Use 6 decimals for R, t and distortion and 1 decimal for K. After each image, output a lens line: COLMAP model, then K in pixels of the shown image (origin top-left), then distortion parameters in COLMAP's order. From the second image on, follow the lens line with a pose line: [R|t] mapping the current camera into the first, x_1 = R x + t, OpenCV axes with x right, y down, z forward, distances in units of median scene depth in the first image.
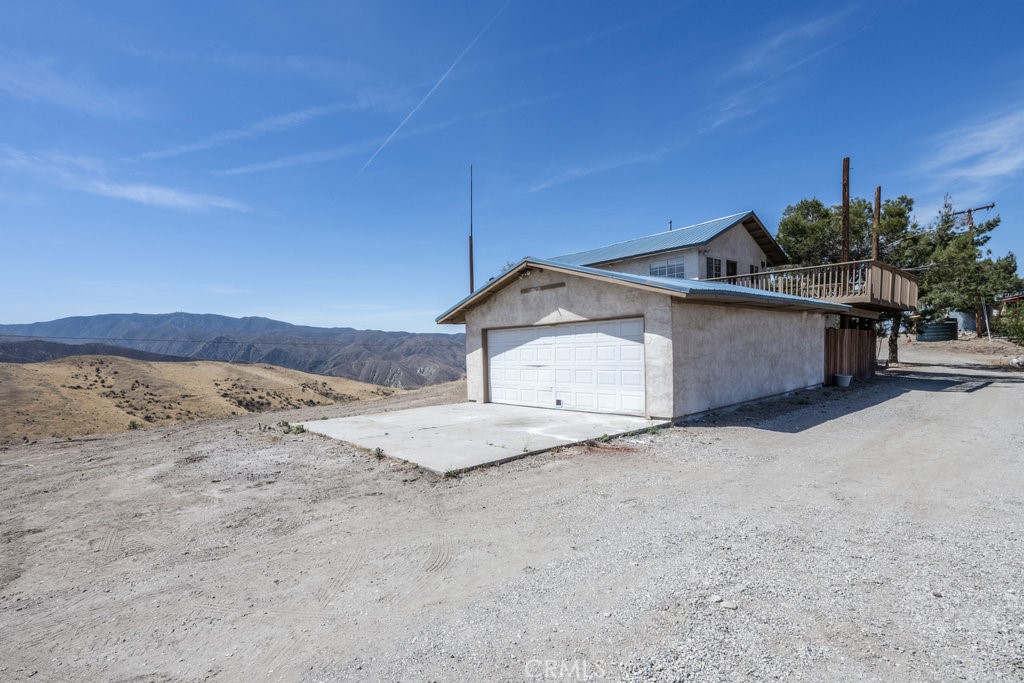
lens RADIAL K [[500.3, 0, 513.1], [0, 500.3, 371.4], [0, 0, 1]] dist [-0.003552, -0.001527]
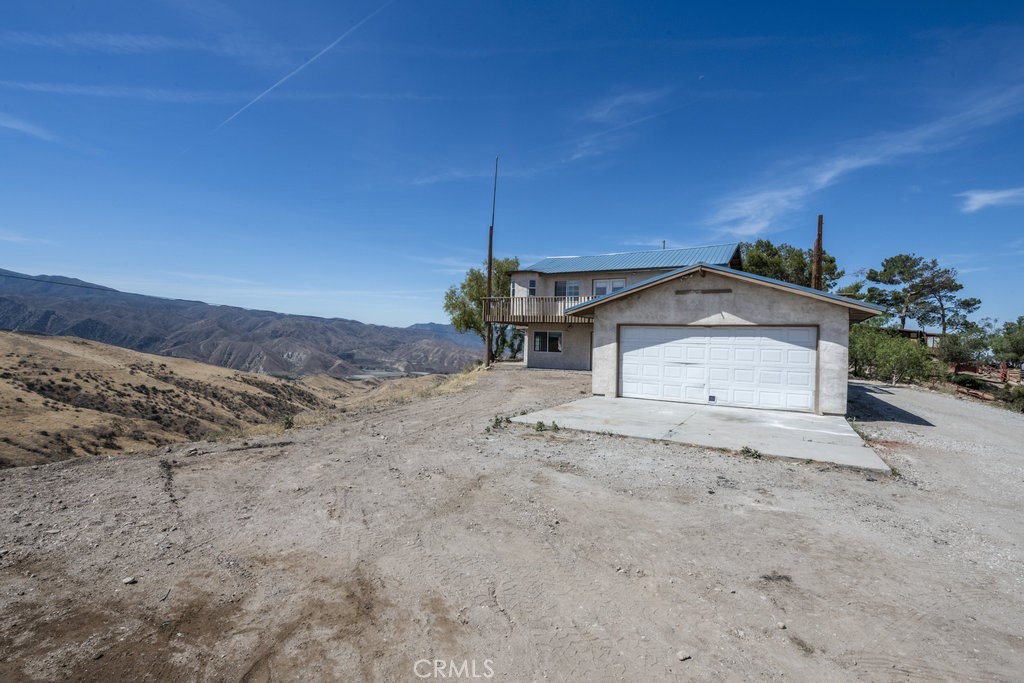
lens RADIAL K [[473.9, 0, 520.5], [0, 473.9, 350.4], [0, 0, 1]] dist [-0.004978, -0.000825]
pose [[0.918412, 0.052953, 0.392065, -0.144419], [-0.042158, 0.998459, -0.036099, 0.002668], [-0.393372, 0.016625, 0.919229, 0.046121]]
